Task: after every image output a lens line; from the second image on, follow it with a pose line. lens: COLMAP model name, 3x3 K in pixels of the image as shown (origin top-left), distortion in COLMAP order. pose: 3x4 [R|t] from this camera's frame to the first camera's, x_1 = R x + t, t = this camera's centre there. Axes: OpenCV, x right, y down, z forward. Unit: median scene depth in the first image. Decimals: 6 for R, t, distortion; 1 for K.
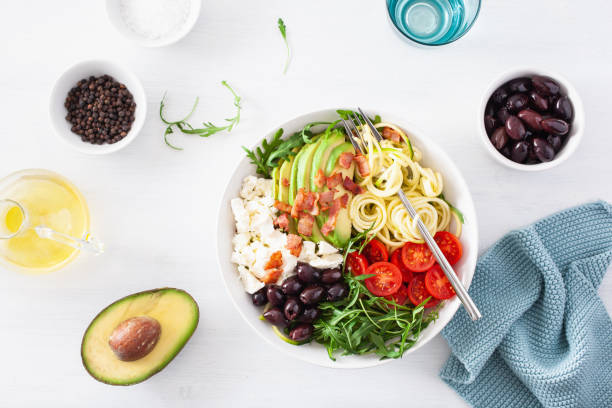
lens RADIAL K [[922.2, 0, 306.0], [0, 922.2, 204.0], [0, 0, 1]] dist [-0.027095, 0.045712]
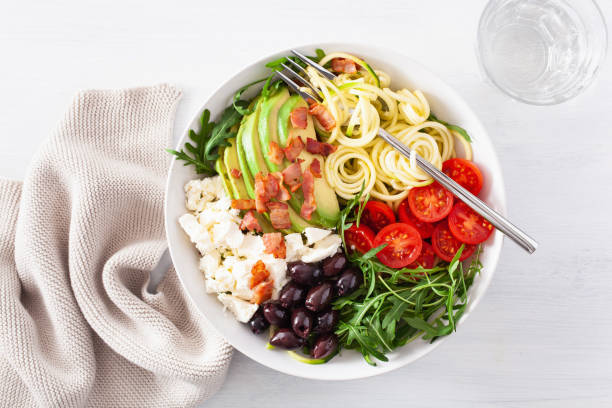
lens RADIAL K [[922.2, 0, 306.0], [0, 922.2, 204.0], [0, 0, 1]] dist [-0.027095, 0.045712]
pose [[0.935395, -0.353057, -0.019671, 0.038534], [0.353586, 0.933319, 0.062386, -0.026801], [-0.003667, -0.065311, 0.997858, 0.229019]]
